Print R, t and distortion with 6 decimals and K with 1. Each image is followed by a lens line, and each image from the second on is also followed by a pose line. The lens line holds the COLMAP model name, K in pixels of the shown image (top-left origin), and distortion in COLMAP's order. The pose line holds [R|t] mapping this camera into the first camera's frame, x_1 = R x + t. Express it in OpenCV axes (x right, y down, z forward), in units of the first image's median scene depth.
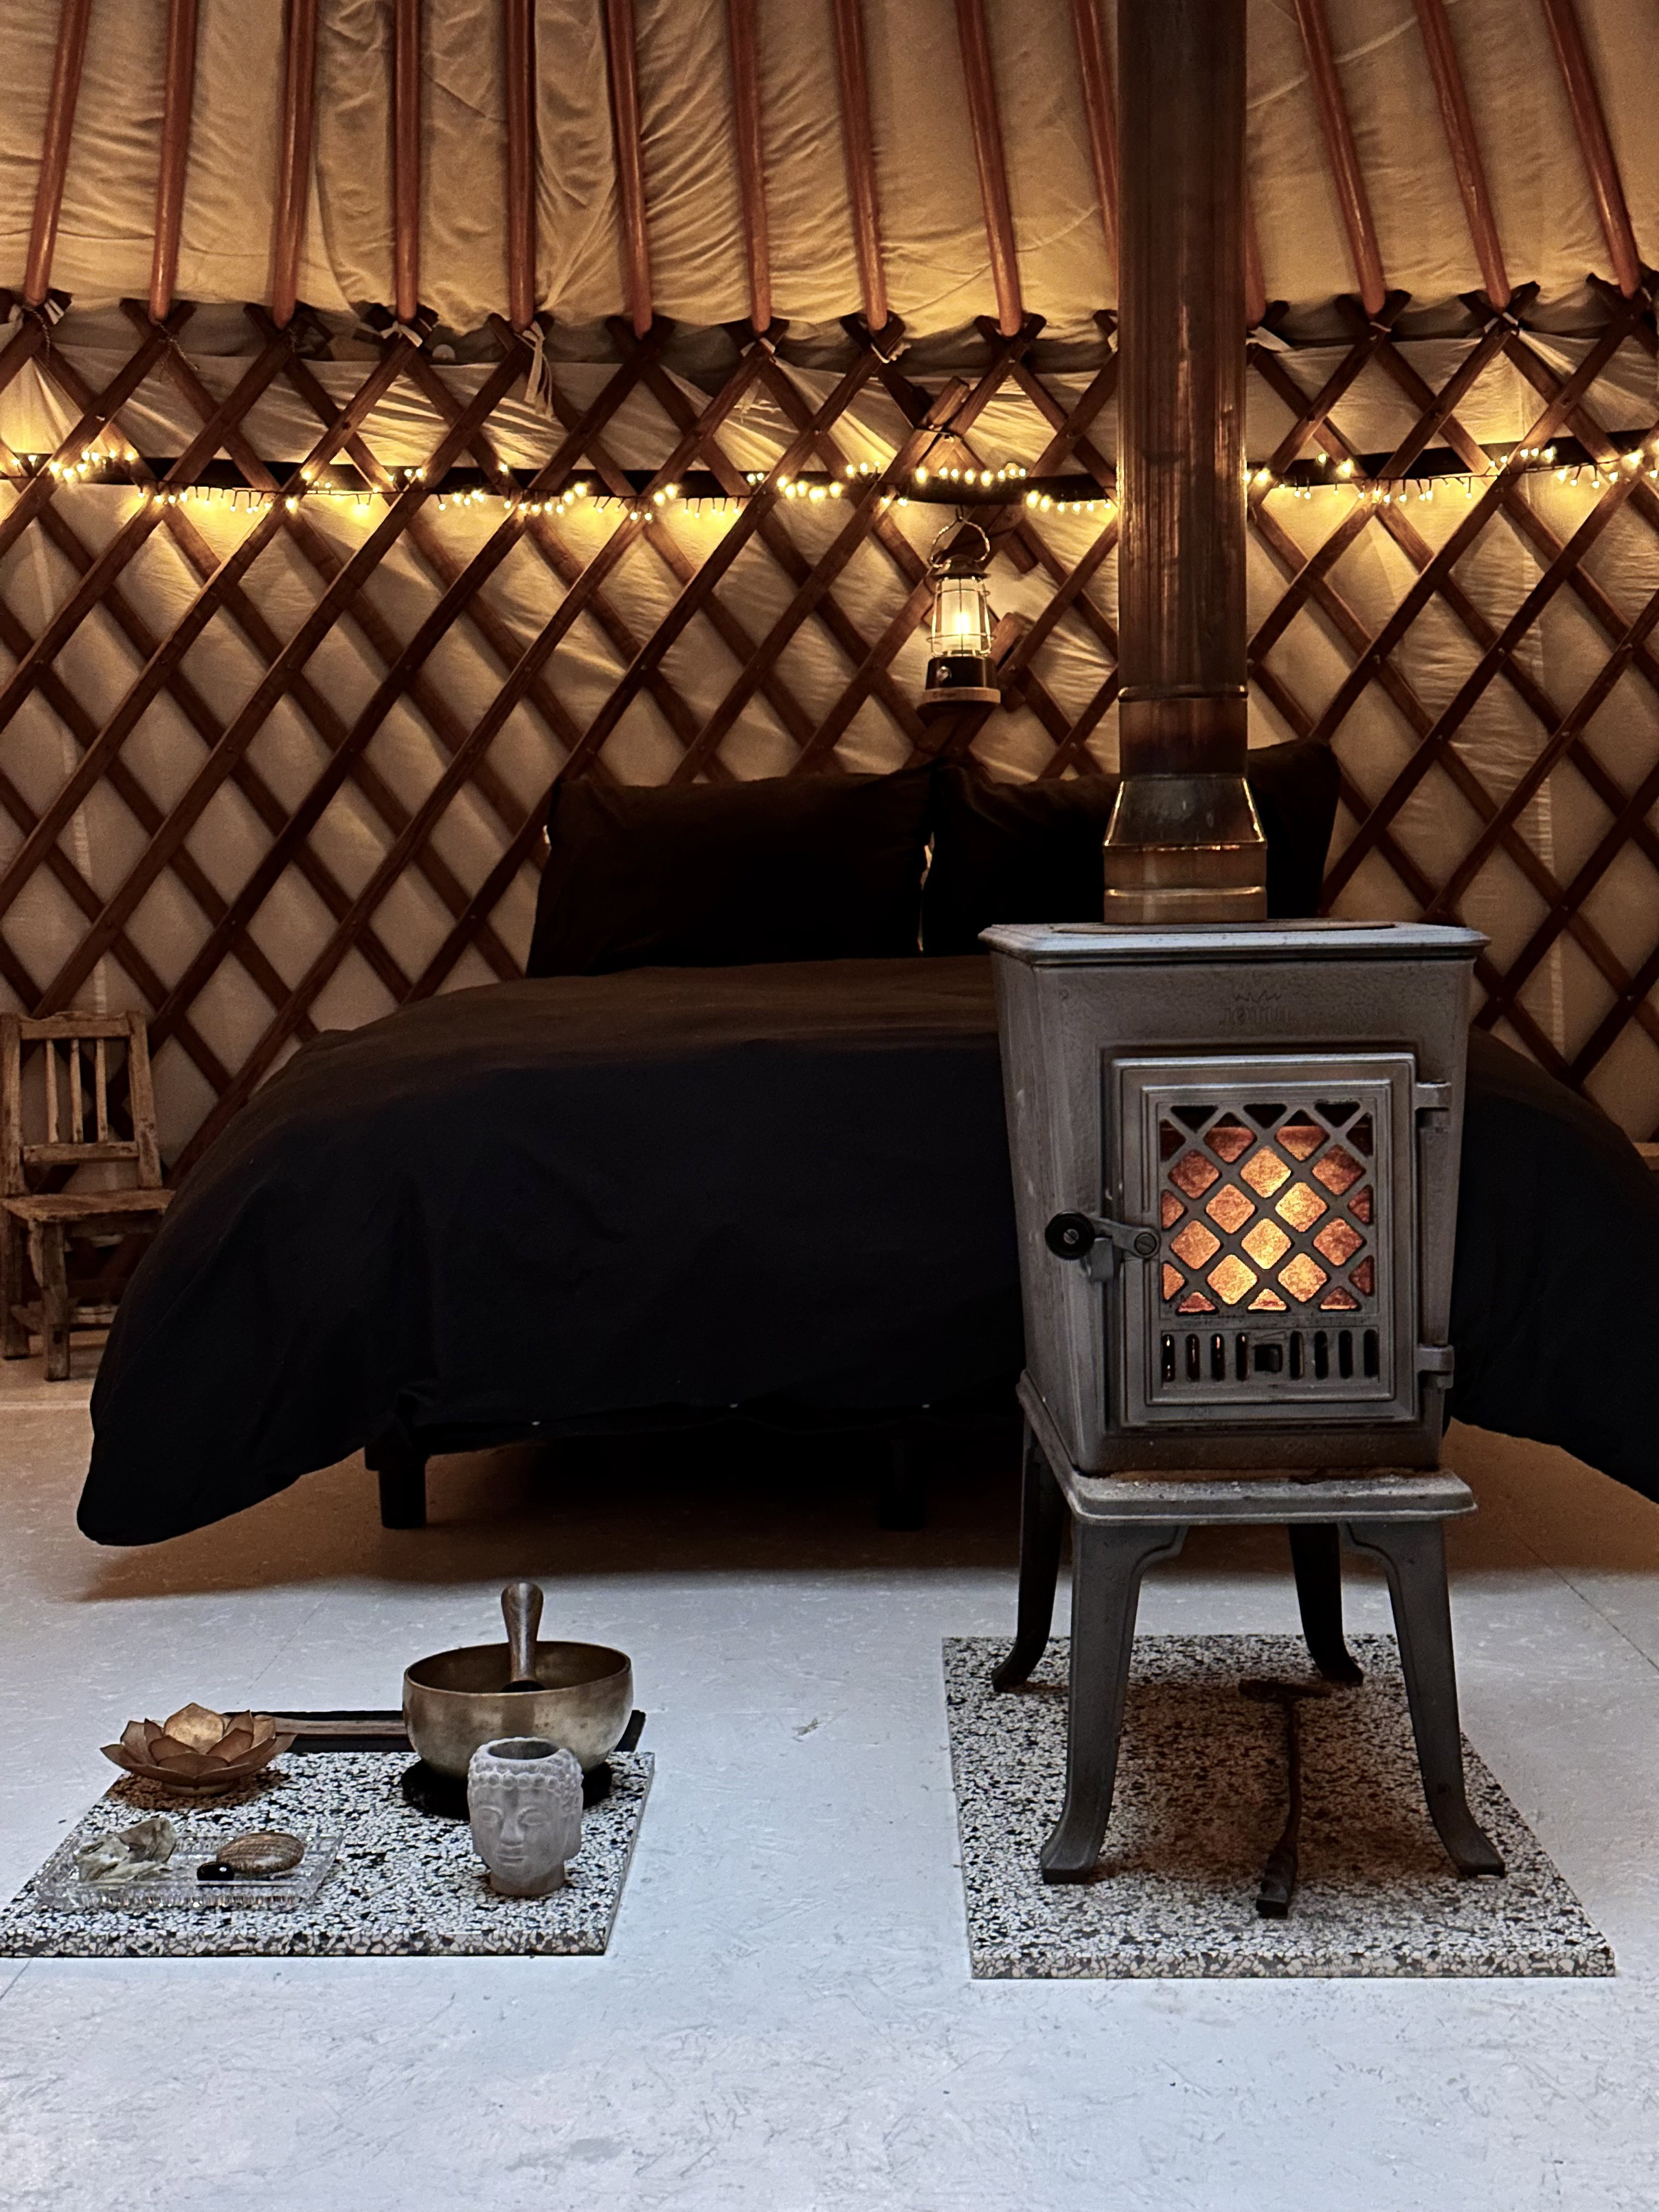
lens RADIAL K [[3076.9, 0, 829.5], [0, 3076.9, 1106.0], [0, 0, 1]] dist [0.188575, -0.366483]
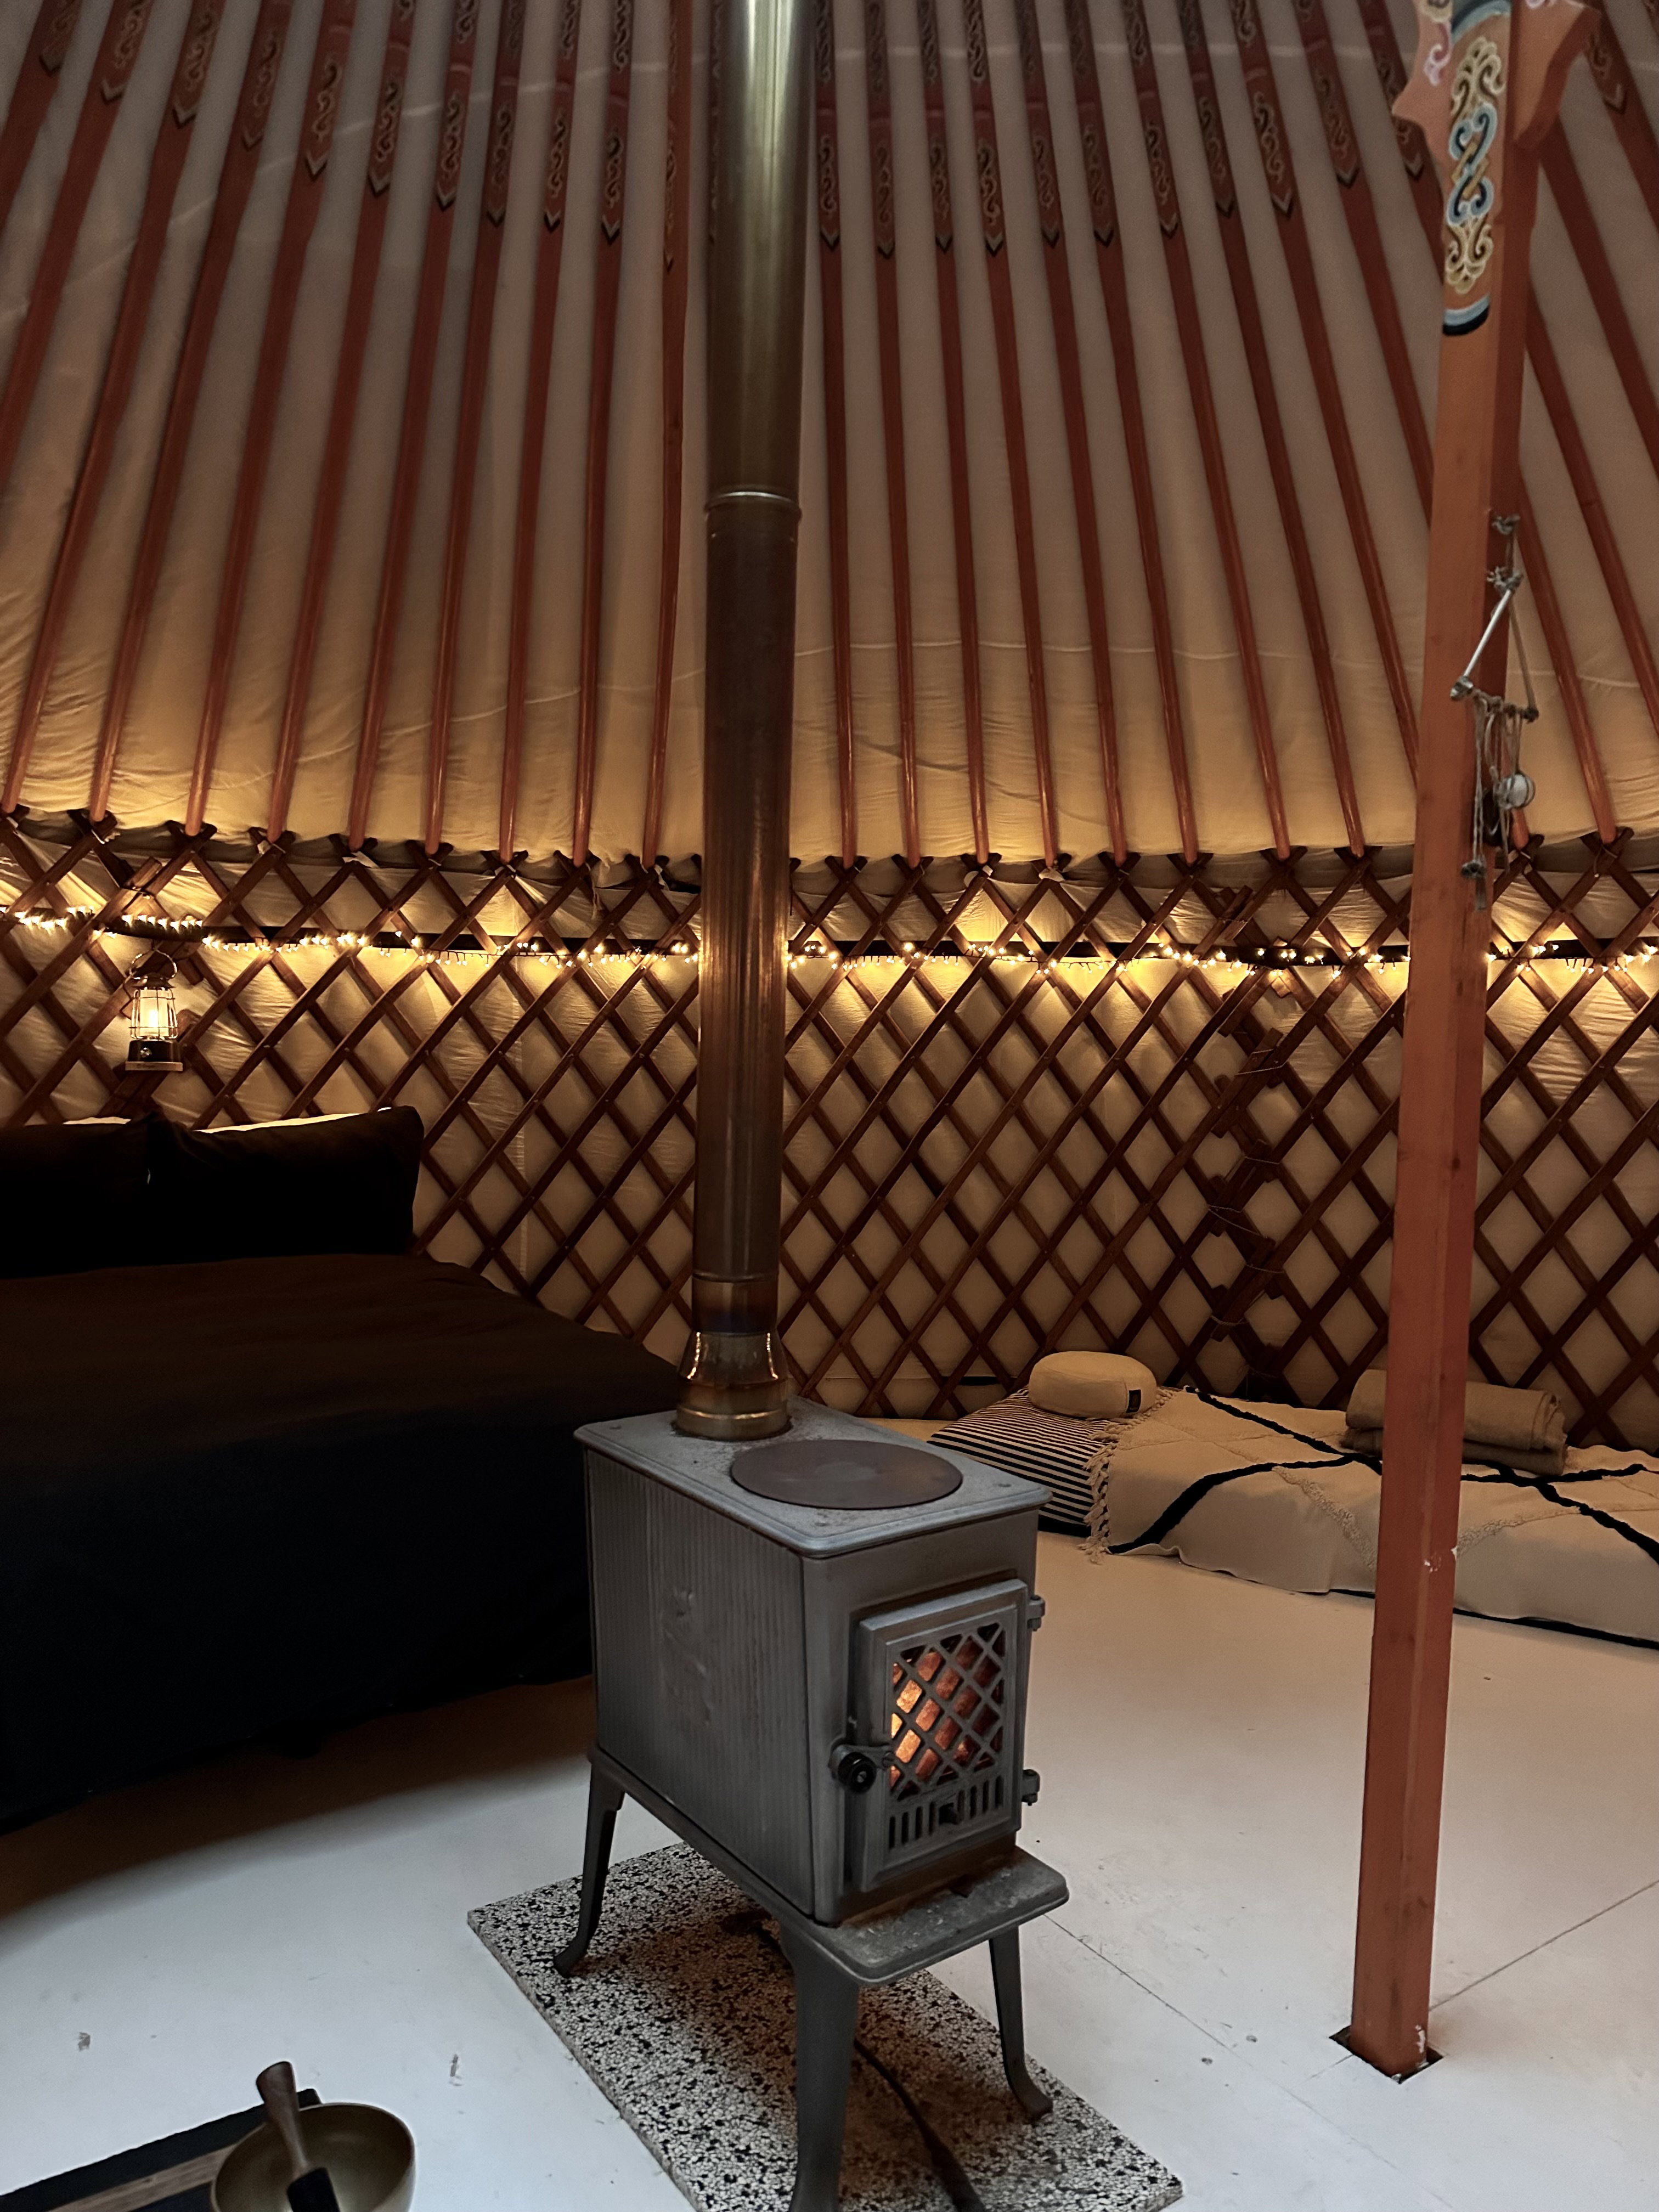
lens RADIAL K [[1540.8, 0, 827.1], [0, 1540.8, 1115.4], [0, 0, 1]] dist [0.138540, -0.190112]
pose [[0.812012, 0.005213, 0.583618, -0.140369], [0.002753, 0.999915, -0.012762, -0.099242], [-0.583635, 0.011970, 0.811928, 0.188101]]
